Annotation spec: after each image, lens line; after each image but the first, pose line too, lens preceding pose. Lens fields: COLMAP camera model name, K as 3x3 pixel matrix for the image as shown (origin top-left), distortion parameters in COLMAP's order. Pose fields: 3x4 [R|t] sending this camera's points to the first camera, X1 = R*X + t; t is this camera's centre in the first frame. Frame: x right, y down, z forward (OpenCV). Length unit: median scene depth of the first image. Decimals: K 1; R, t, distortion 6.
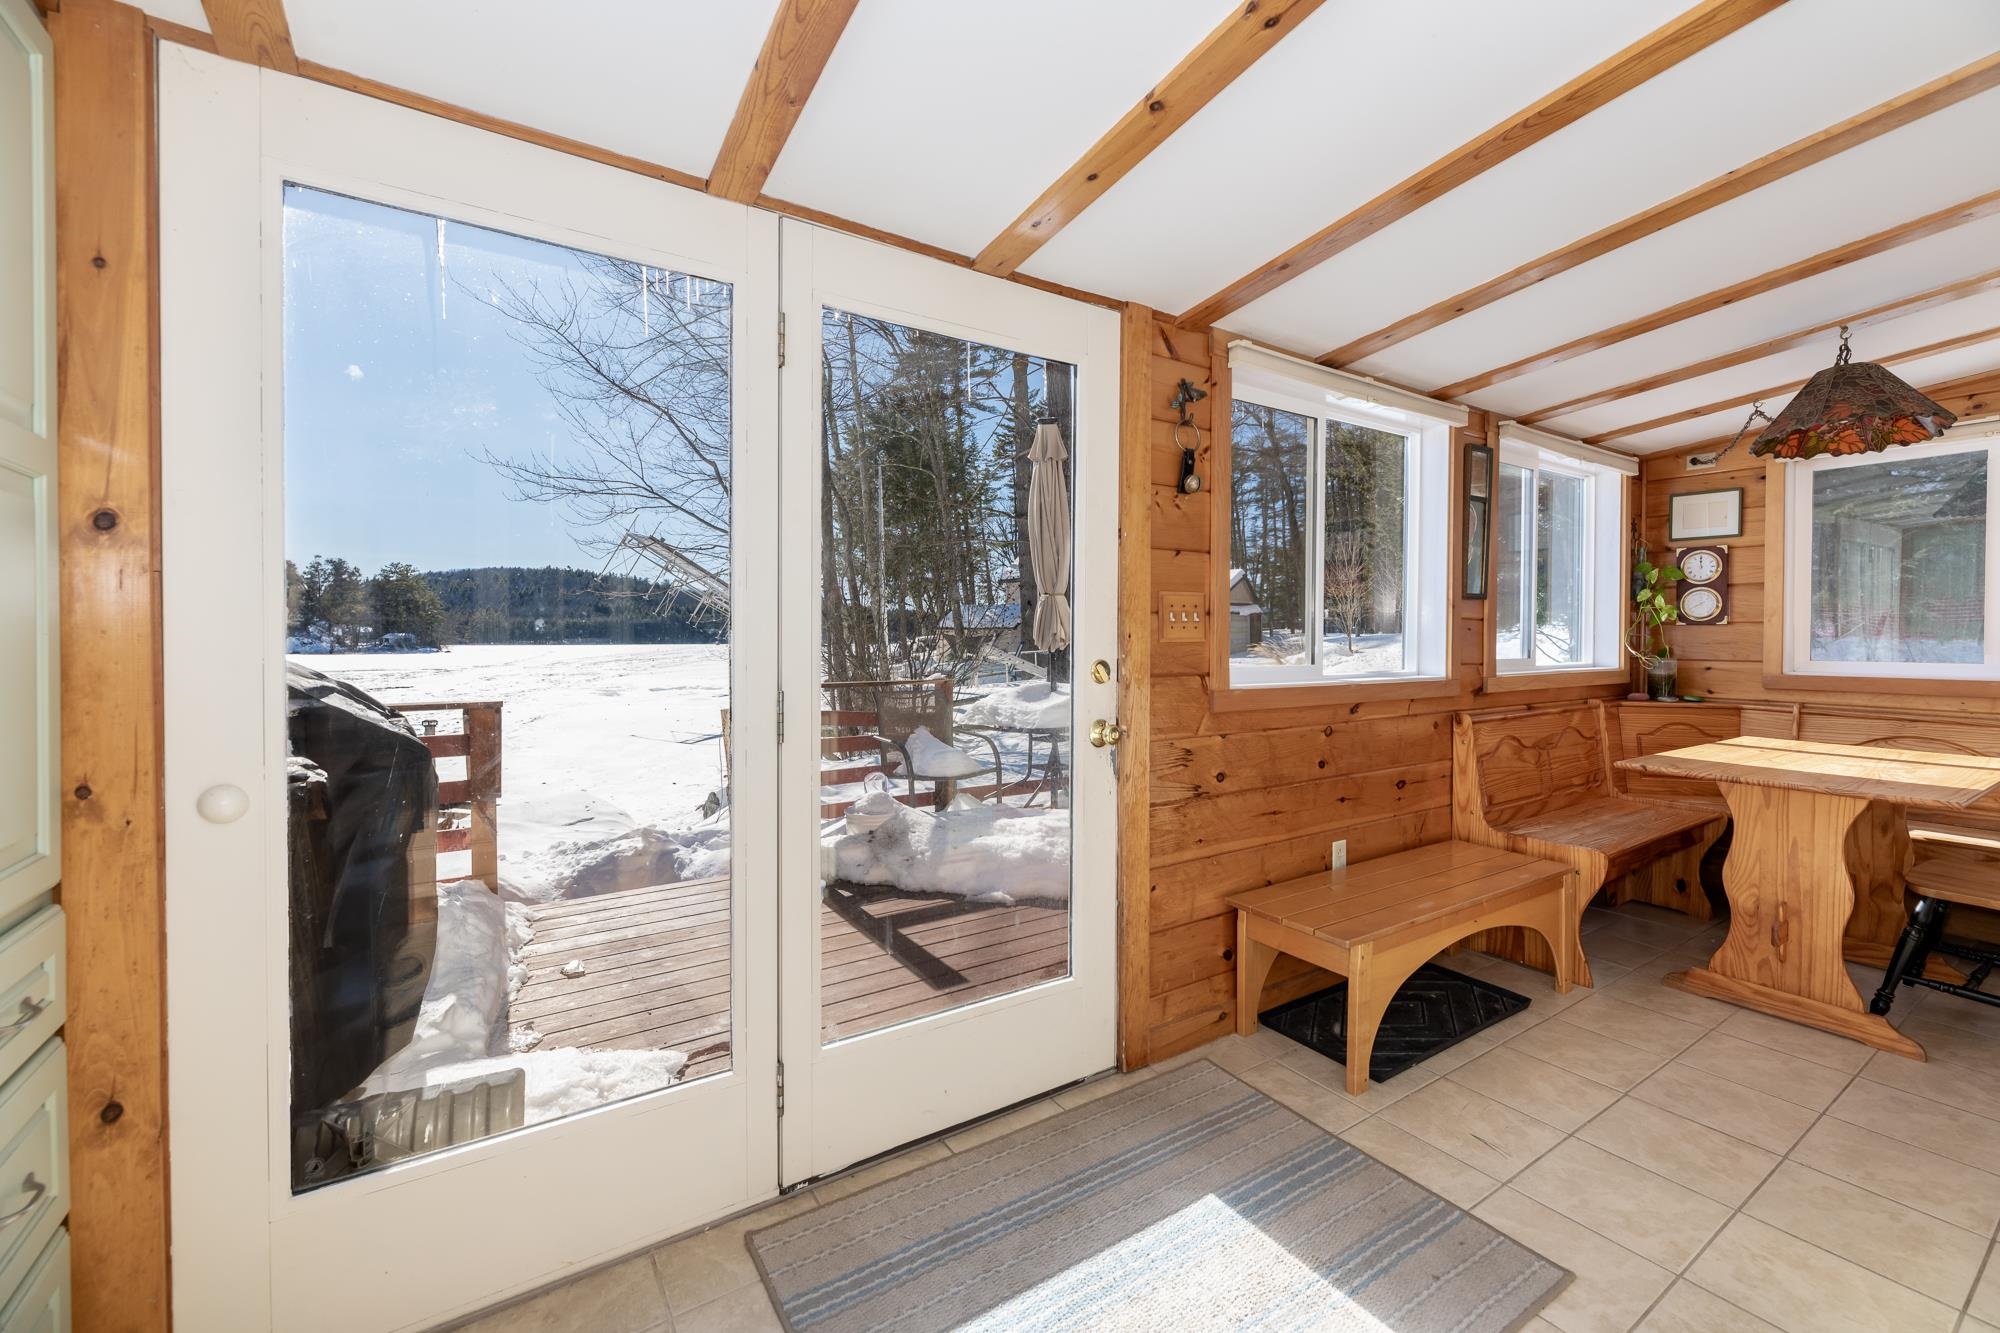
lens RADIAL K [[836.7, 0, 1011.2], [0, 836.7, 645.5], [0, 0, 1]] dist [-0.004252, 0.000263]
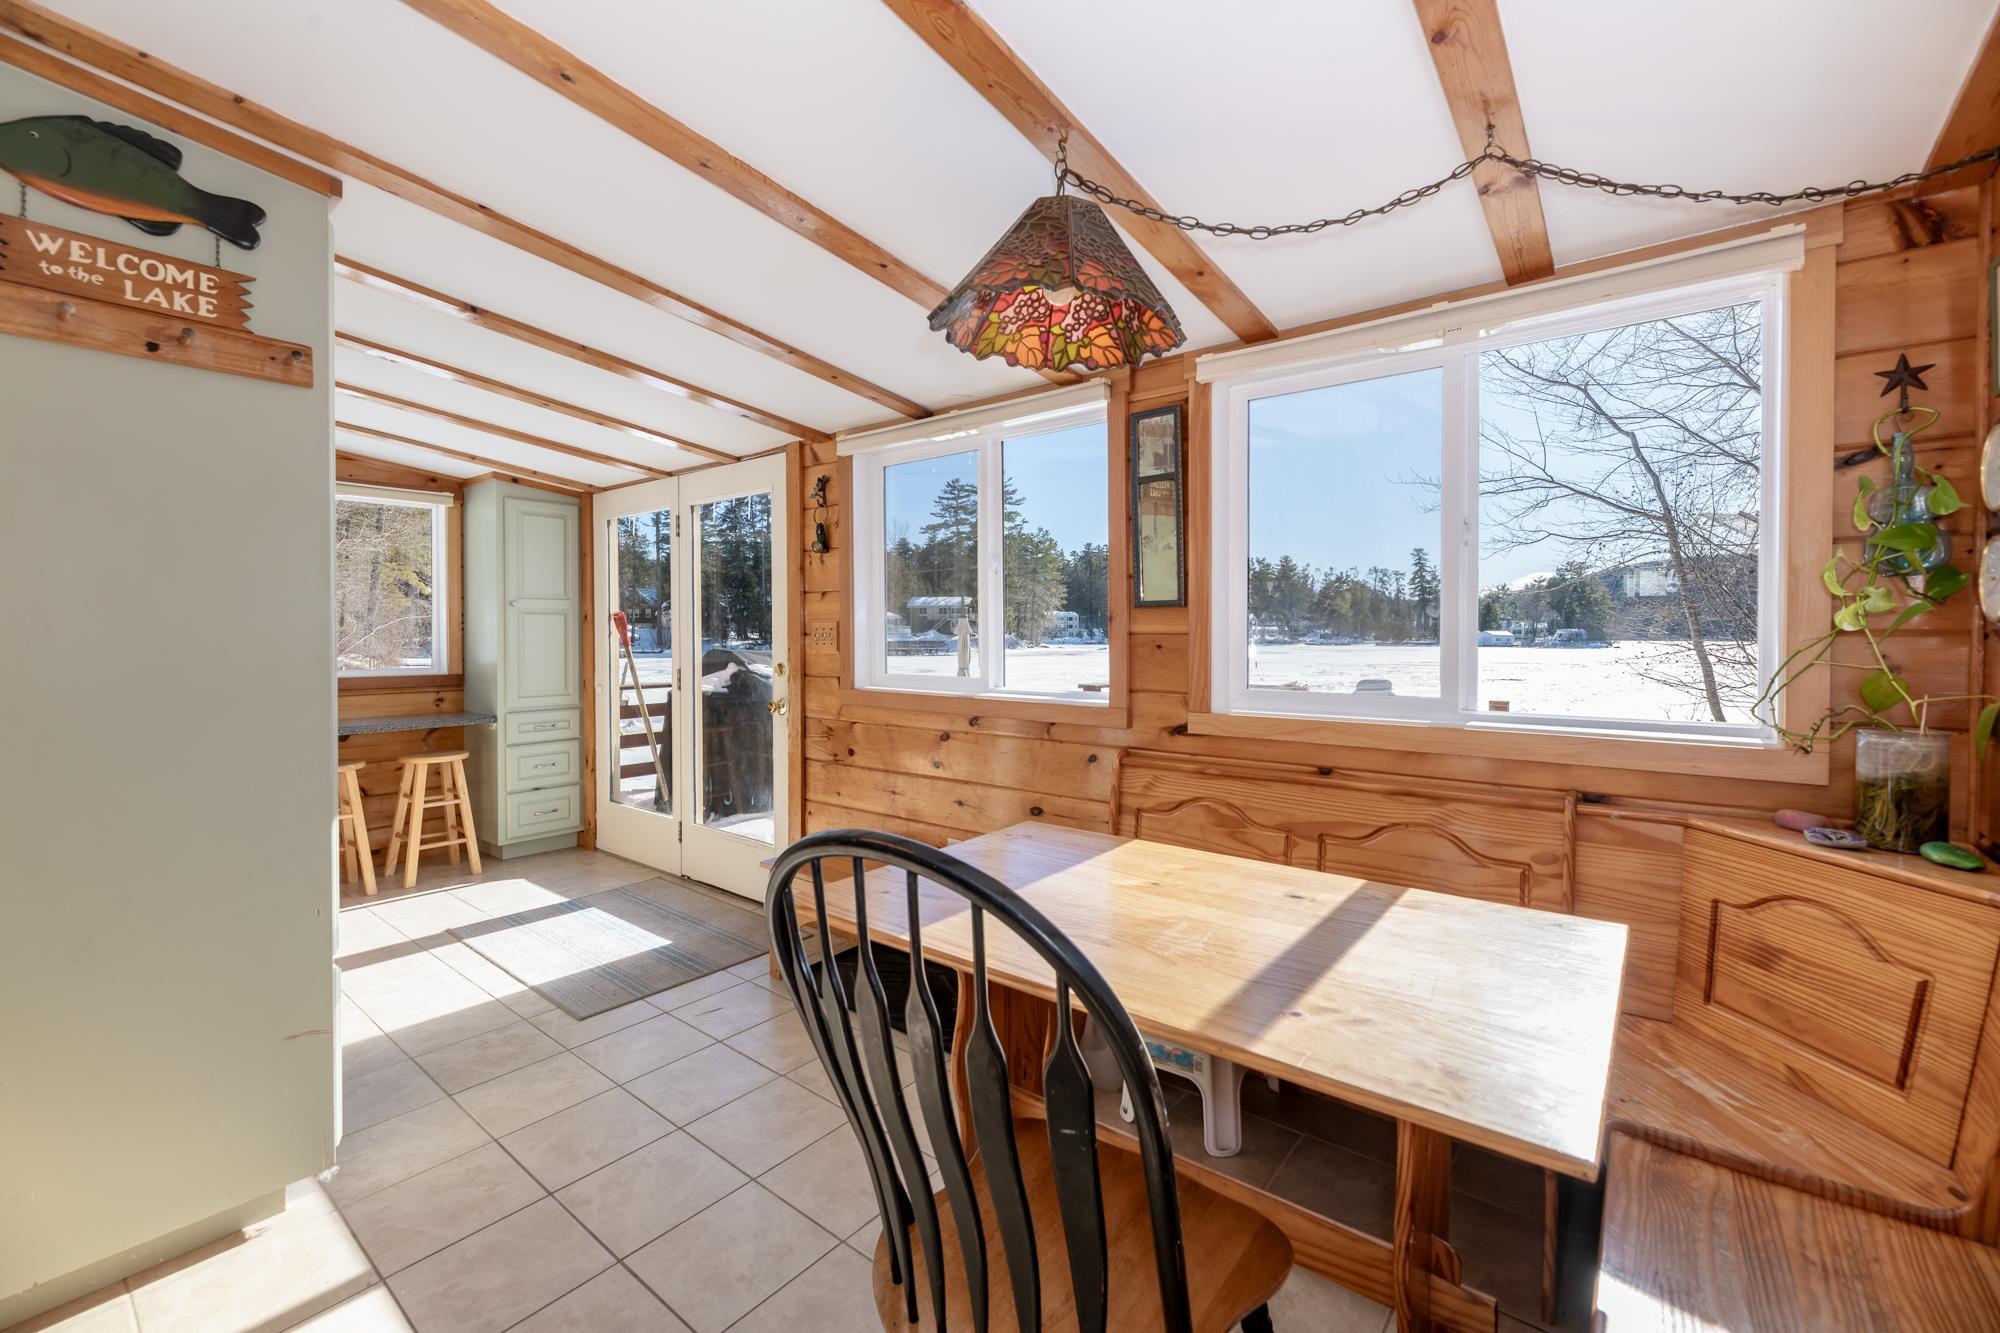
lens RADIAL K [[820.8, 0, 998.1], [0, 820.8, 631.8], [0, 0, 1]] dist [-0.001739, -0.000003]
pose [[0.291850, -0.002497, -0.956461, 2.028786], [-0.006962, 0.999965, -0.004735, -0.046925], [0.956439, 0.008041, 0.291823, 1.042238]]
